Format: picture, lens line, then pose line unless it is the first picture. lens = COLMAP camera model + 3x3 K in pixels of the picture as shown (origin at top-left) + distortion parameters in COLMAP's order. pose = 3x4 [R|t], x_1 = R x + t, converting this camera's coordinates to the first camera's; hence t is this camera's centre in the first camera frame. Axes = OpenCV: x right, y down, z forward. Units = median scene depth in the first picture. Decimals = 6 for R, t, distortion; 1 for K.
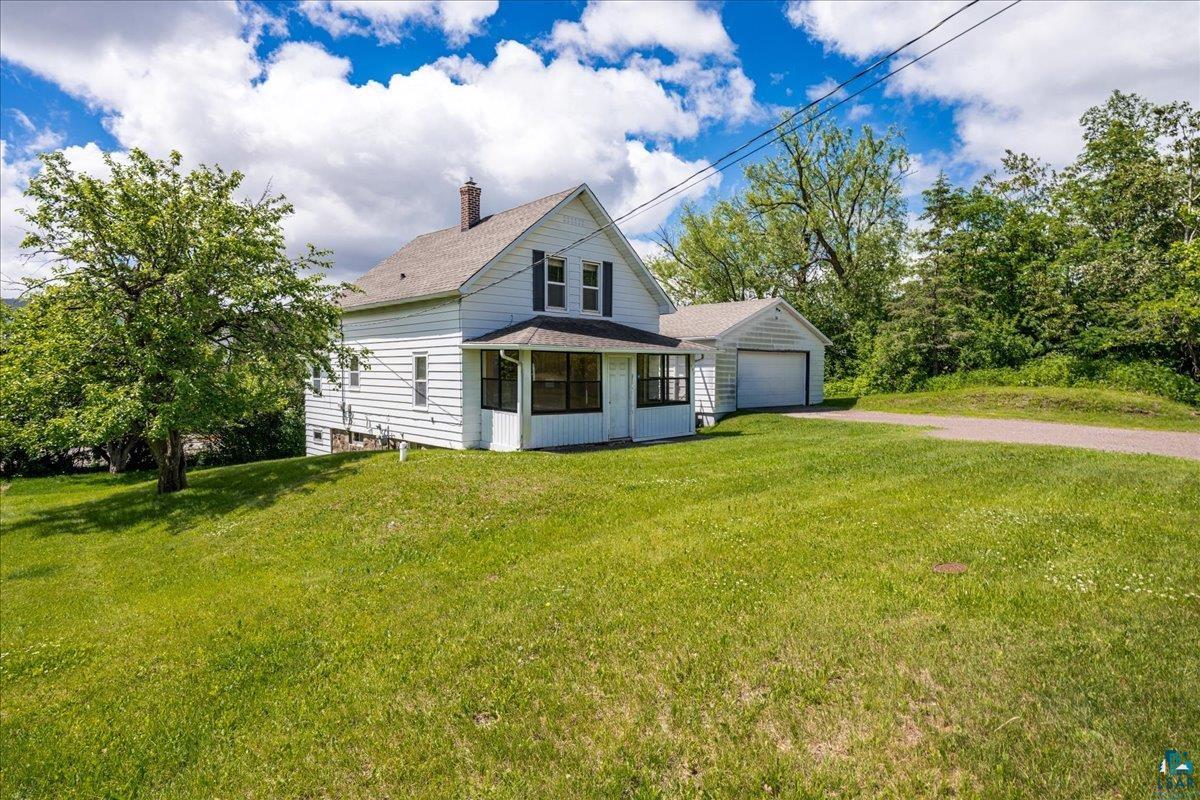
lens RADIAL K [[647.4, 0, 601.2], [0, 647.4, 415.4], [0, 0, 1]] dist [-0.002005, -0.000179]
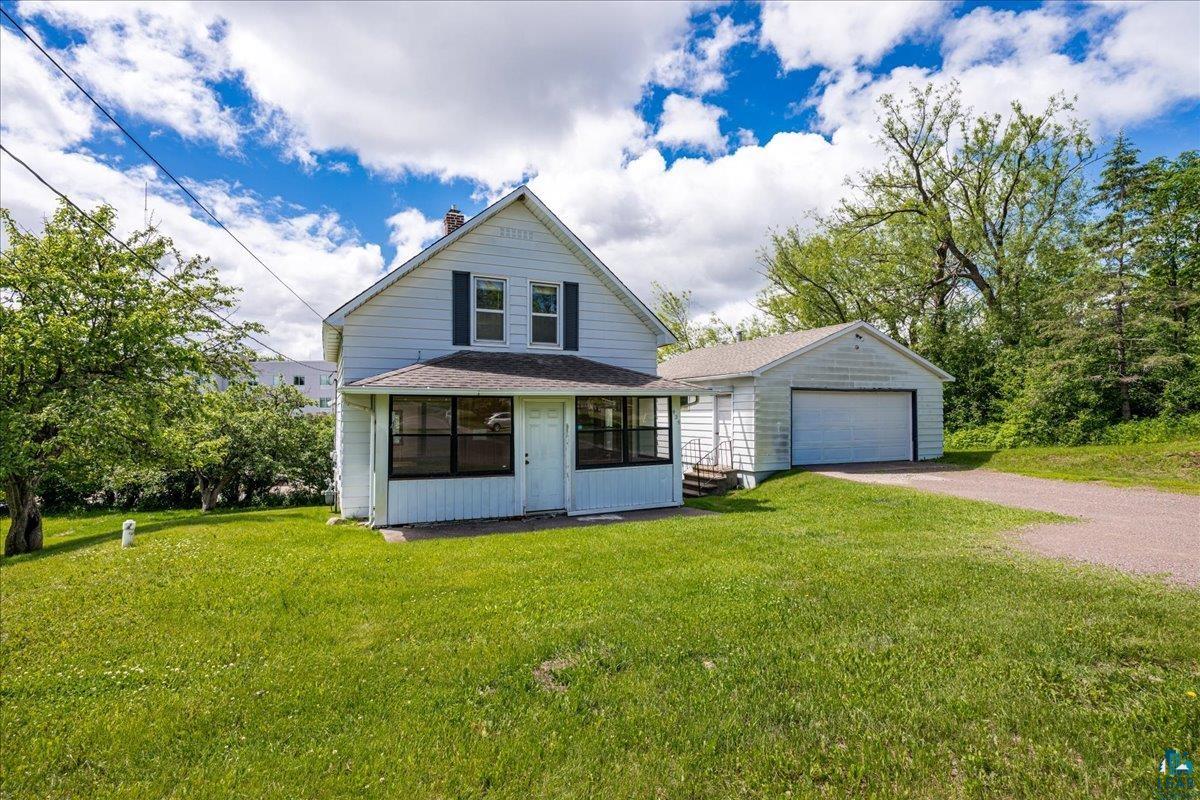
lens RADIAL K [[587.2, 0, 596.3], [0, 587.2, 404.4], [0, 0, 1]] dist [0.002195, 0.000148]
pose [[0.948083, -0.009598, -0.317880, 0.218519], [-0.016740, 0.996653, -0.080021, -0.024290], [0.317584, 0.081188, 0.944748, 0.274944]]
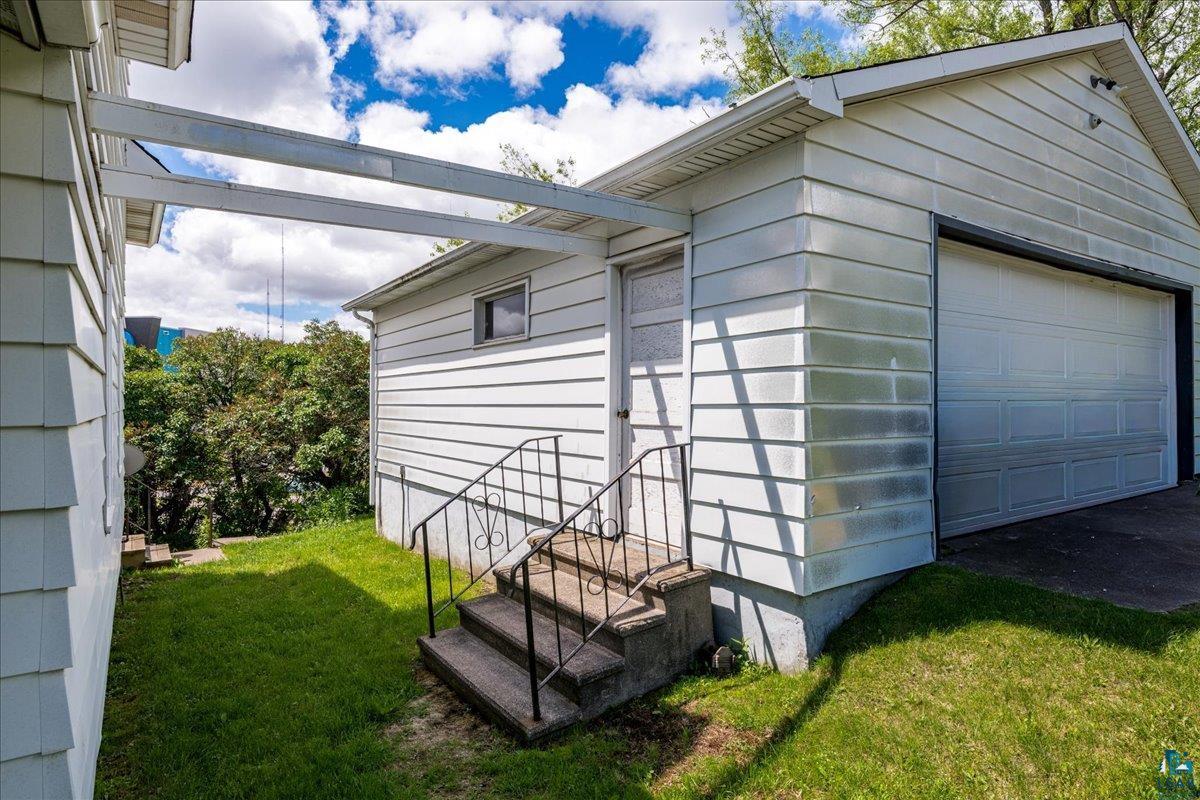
lens RADIAL K [[668.3, 0, 600.0], [0, 668.3, 400.0], [0, 0, 1]] dist [0.002092, 0.000068]
pose [[0.989067, -0.004436, -0.147403, 0.149300], [-0.006572, 0.997229, -0.074106, -0.038472], [0.147324, 0.074264, 0.986296, 0.827543]]
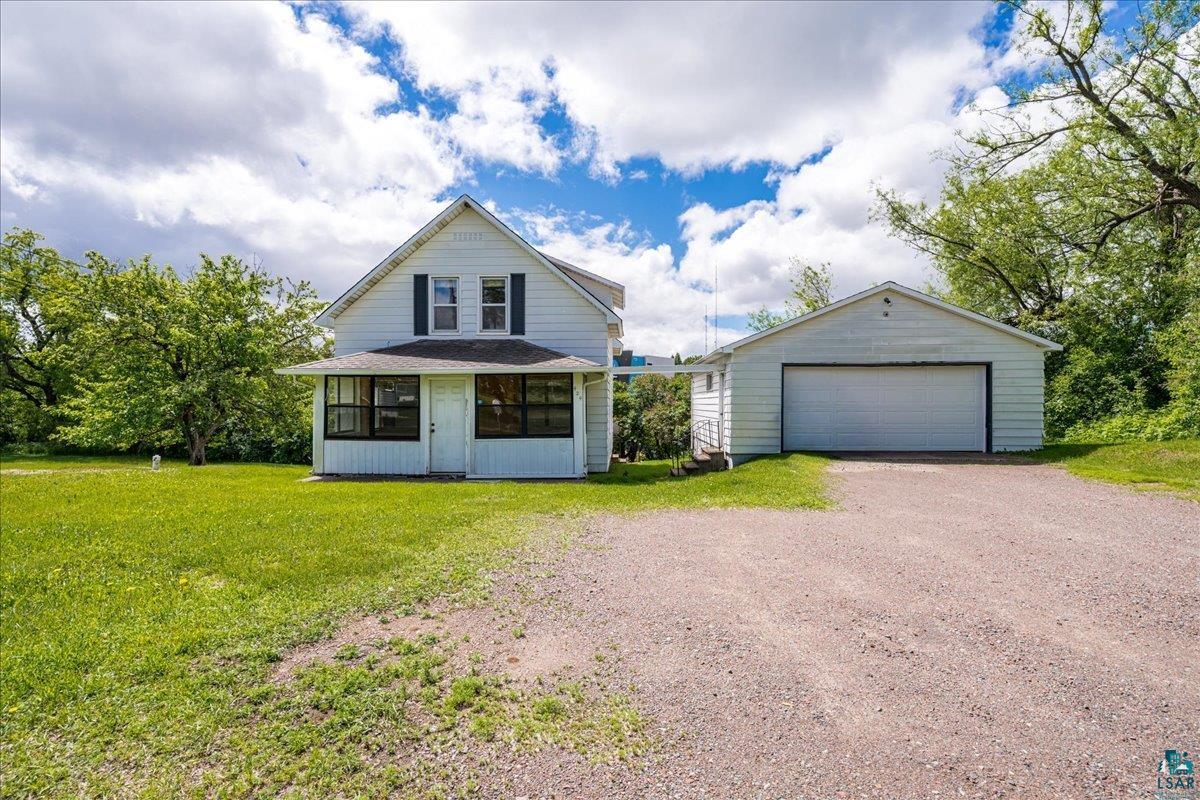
lens RADIAL K [[587.2, 0, 596.3], [0, 587.2, 404.4], [0, 0, 1]] dist [0.002195, 0.000148]
pose [[0.697597, -0.001035, -0.716490, 0.539762], [-0.047399, 0.997742, -0.047591, -0.020343], [0.714921, 0.067161, 0.695972, 0.429844]]
